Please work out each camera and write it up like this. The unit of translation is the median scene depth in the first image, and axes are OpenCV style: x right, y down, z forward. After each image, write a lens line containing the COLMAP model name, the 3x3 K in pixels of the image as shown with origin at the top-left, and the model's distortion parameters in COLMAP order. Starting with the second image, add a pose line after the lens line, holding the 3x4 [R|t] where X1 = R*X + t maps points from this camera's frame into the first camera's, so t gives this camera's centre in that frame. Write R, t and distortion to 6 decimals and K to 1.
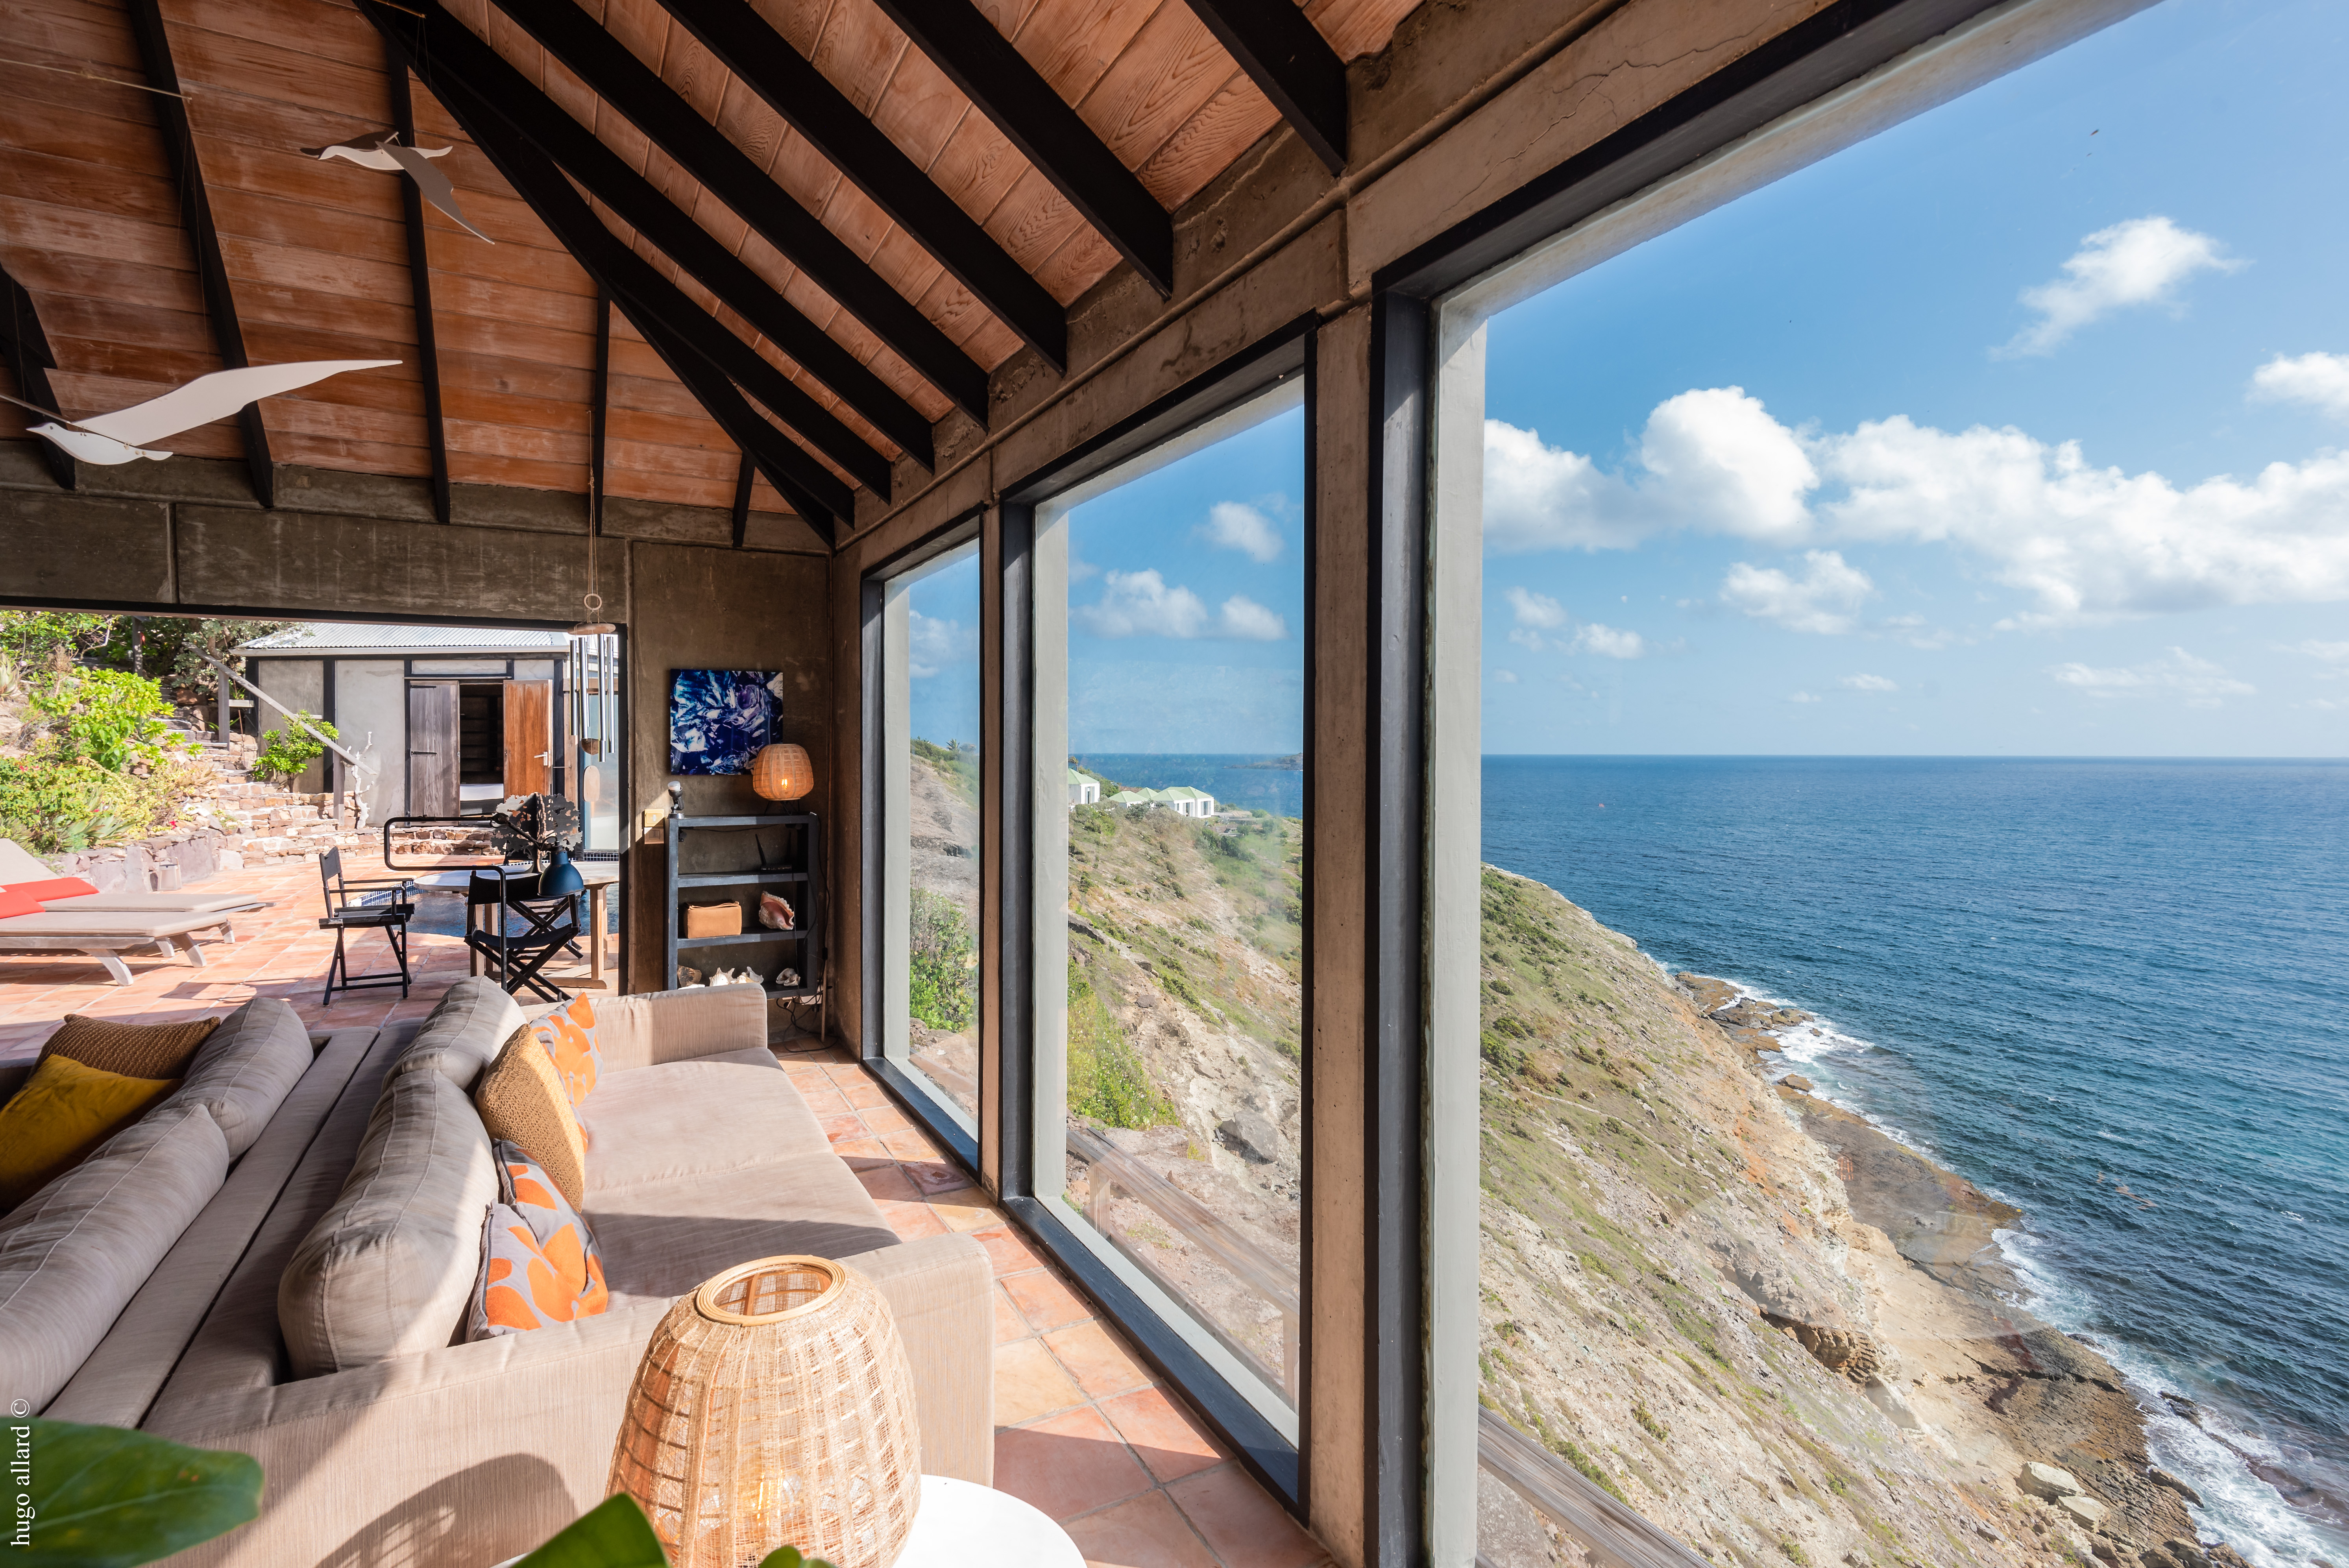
lens RADIAL K [[1126.9, 0, 1201.8], [0, 1126.9, 766.0], [0, 0, 1]] dist [0.002386, -0.011778]
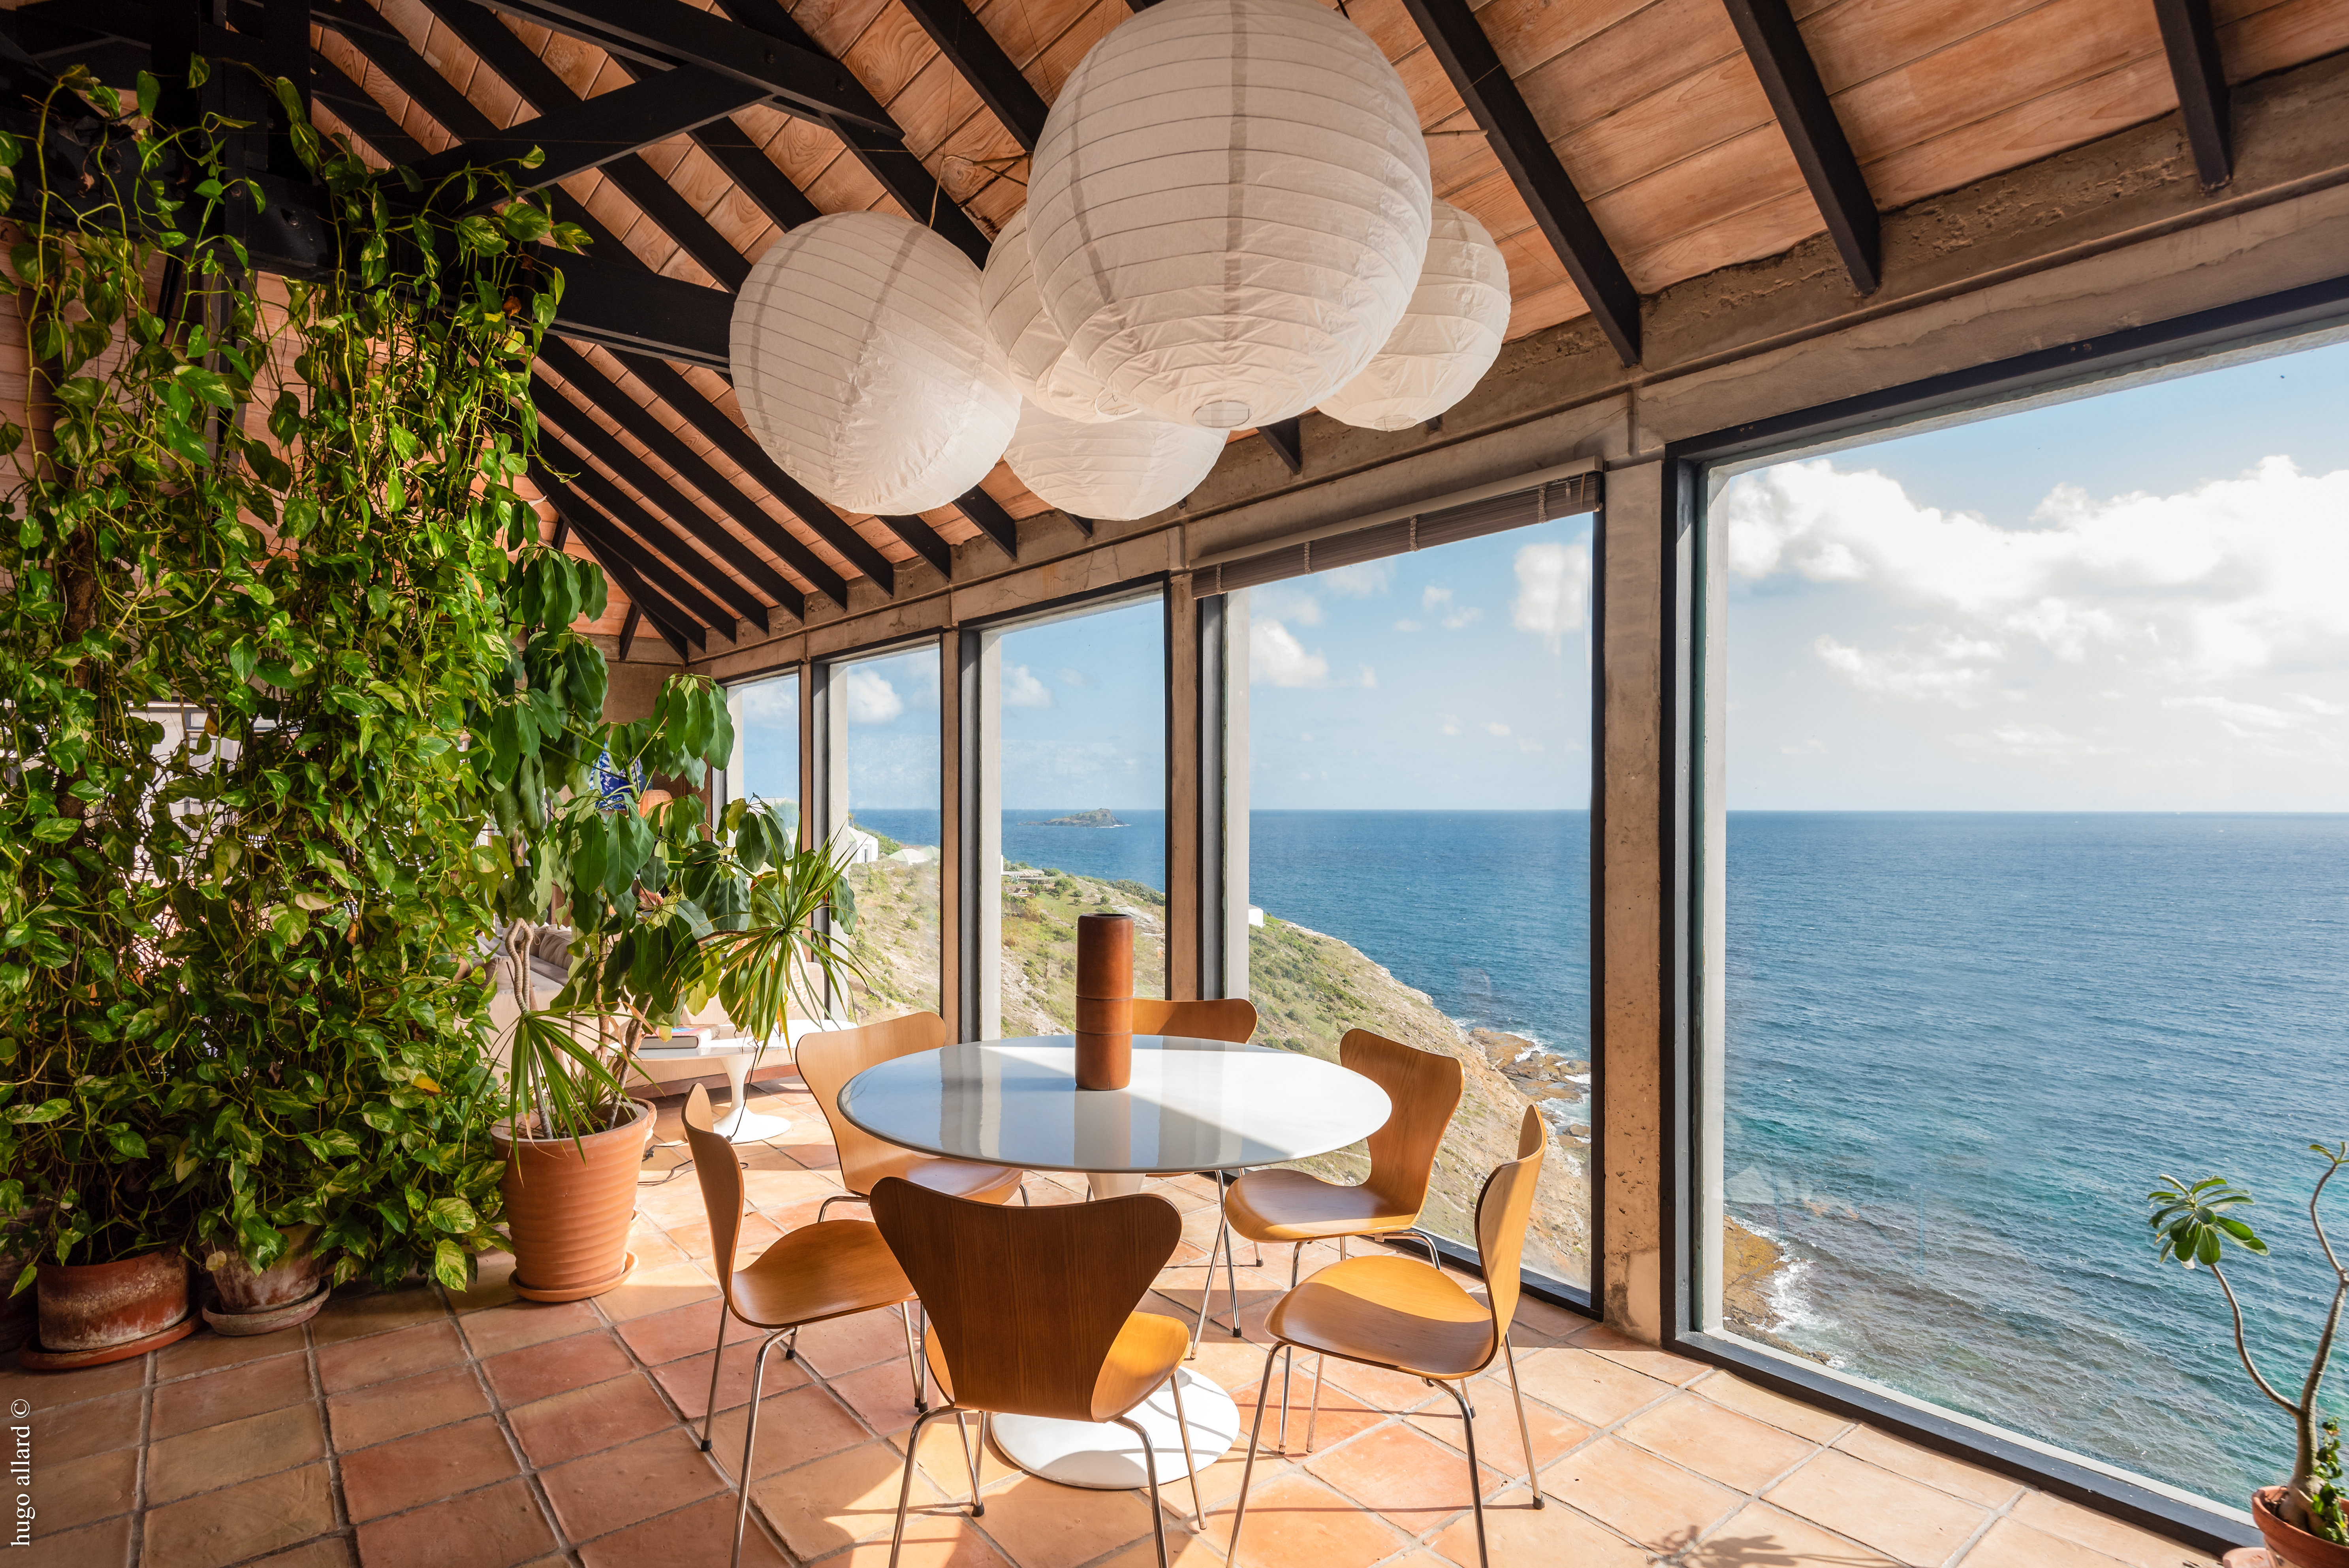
lens RADIAL K [[1249.7, 0, 1175.3], [0, 1249.7, 826.2], [0, 0, 1]] dist [0.034693, 0.000000]
pose [[0.989985, -0.002465, 0.141152, 0.036118], [0.002219, 0.999996, 0.001905, 0.011439], [-0.141156, -0.001573, 0.989986, -0.325542]]
